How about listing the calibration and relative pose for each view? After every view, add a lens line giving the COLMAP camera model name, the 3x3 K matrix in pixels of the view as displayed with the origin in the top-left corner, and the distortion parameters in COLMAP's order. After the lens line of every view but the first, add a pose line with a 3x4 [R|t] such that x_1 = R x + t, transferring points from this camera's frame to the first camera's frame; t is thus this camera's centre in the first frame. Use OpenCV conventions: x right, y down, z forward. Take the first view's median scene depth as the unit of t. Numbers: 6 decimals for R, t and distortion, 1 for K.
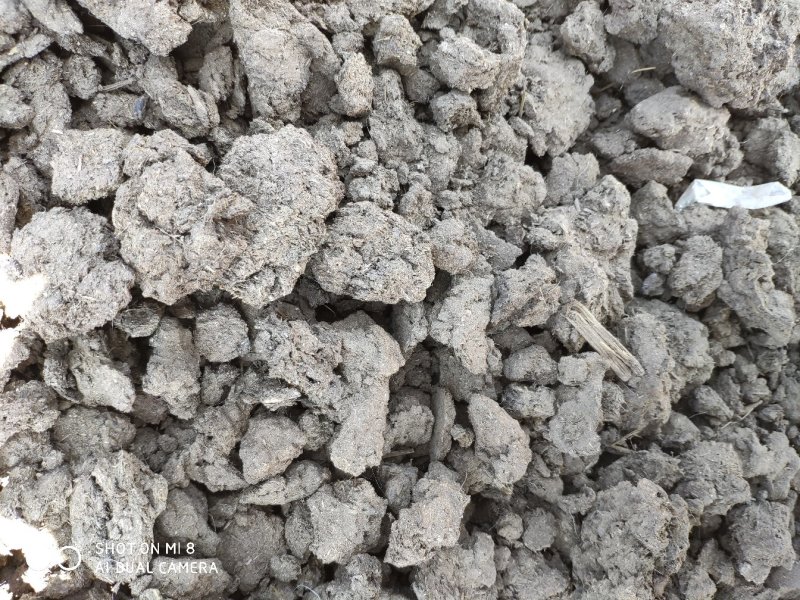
lens RADIAL K [[710.3, 0, 397.8], [0, 710.3, 294.3], [0, 0, 1]] dist [0.134190, -0.456649]
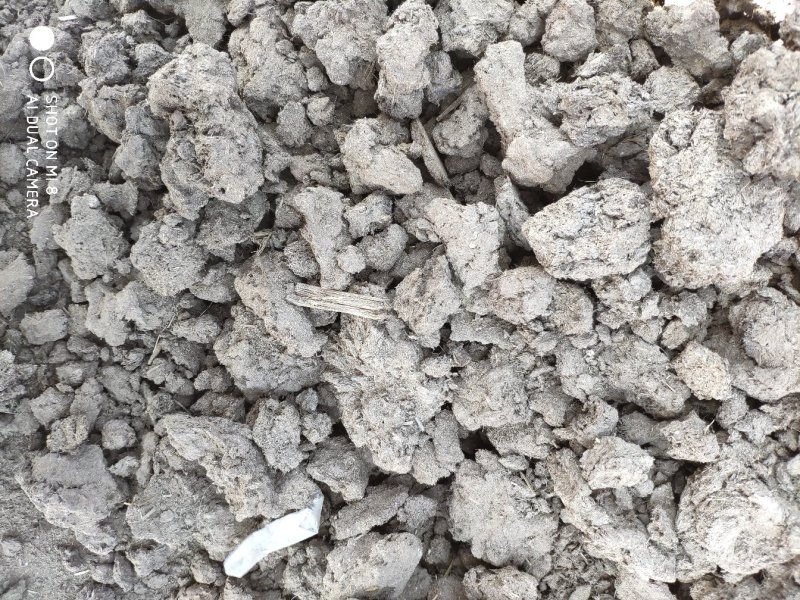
lens RADIAL K [[710.3, 0, 397.8], [0, 710.3, 294.3], [0, 0, 1]] dist [0.134190, -0.456649]
pose [[-0.847913, 0.525092, -0.072953, 0.278844], [-0.529640, -0.833106, 0.159426, -0.127030], [0.022935, 0.173818, 0.984511, 0.019111]]
